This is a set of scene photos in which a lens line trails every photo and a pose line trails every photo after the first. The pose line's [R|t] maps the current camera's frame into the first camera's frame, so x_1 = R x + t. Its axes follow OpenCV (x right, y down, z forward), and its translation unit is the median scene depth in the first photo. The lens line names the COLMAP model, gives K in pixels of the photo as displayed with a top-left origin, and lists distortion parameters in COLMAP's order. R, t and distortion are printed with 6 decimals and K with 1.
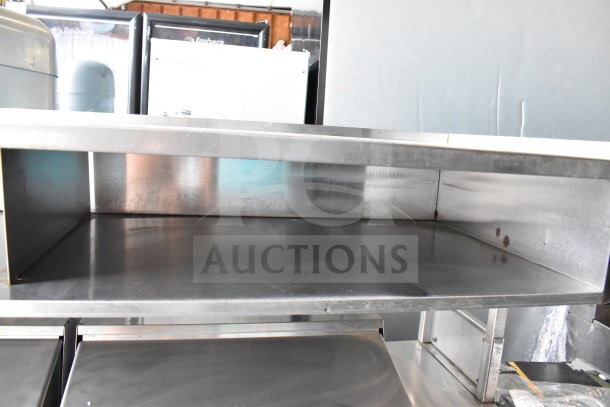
lens RADIAL K [[482.9, 0, 318.8], [0, 482.9, 205.1], [0, 0, 1]] dist [-0.098790, 0.005688]
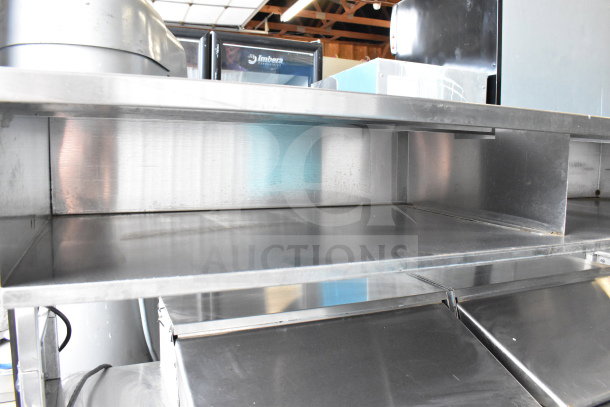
lens RADIAL K [[474.2, 0, 305.0], [0, 474.2, 203.5], [0, 0, 1]] dist [-0.094681, 0.006391]
pose [[0.982585, -0.063530, 0.174613, -0.673462], [0.068108, 0.997470, -0.020349, 0.018244], [-0.172879, 0.031887, 0.984427, -0.096809]]
